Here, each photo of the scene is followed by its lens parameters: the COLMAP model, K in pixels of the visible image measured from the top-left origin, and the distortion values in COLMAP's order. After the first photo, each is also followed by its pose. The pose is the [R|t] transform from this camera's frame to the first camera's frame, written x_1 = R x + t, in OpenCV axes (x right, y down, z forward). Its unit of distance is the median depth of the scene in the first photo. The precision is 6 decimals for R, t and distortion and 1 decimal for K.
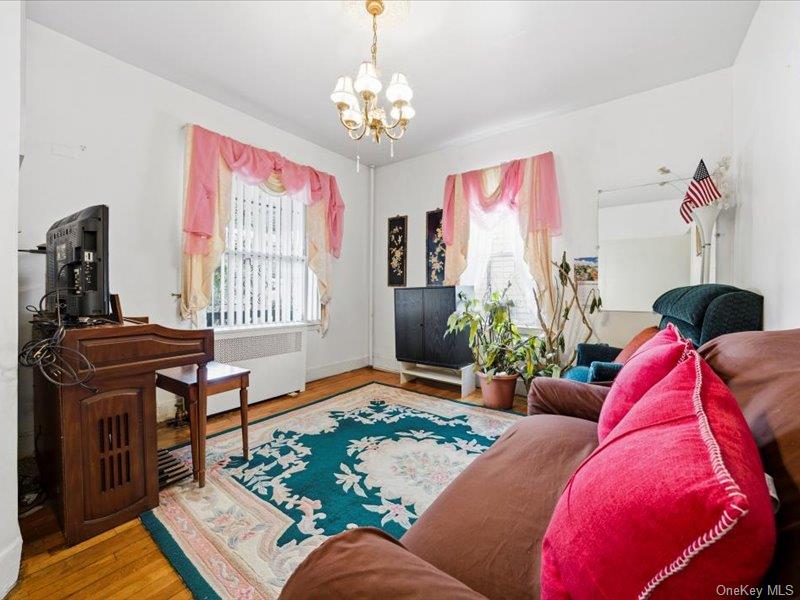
lens RADIAL K [[323.6, 0, 400.0], [0, 323.6, 300.0], [0, 0, 1]] dist [-0.022534, 0.000081]
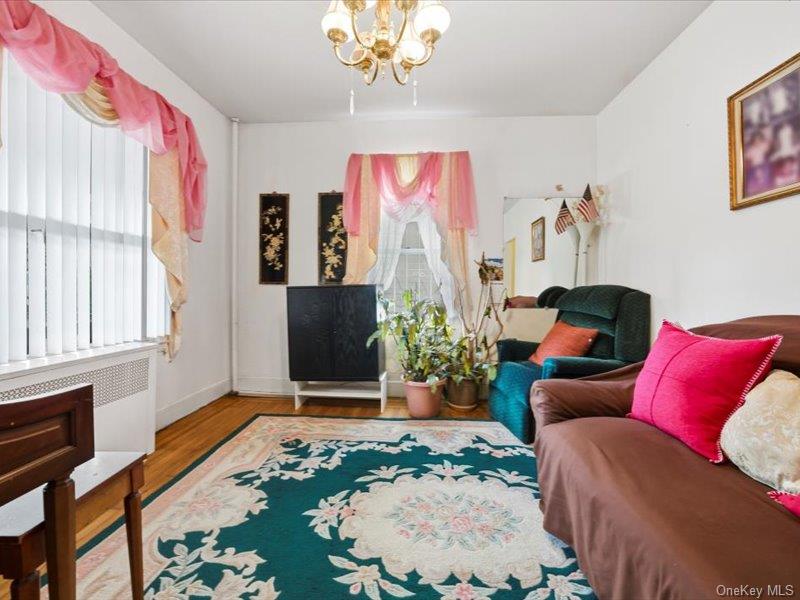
lens RADIAL K [[335.0, 0, 400.0], [0, 335.0, 300.0], [0, 0, 1]] dist [-0.031956, 0.006886]
pose [[0.833809, -0.019014, 0.551725, -0.270798], [0.015381, 0.999819, 0.011211, -0.011806], [-0.551838, -0.000862, 0.833951, 0.233815]]
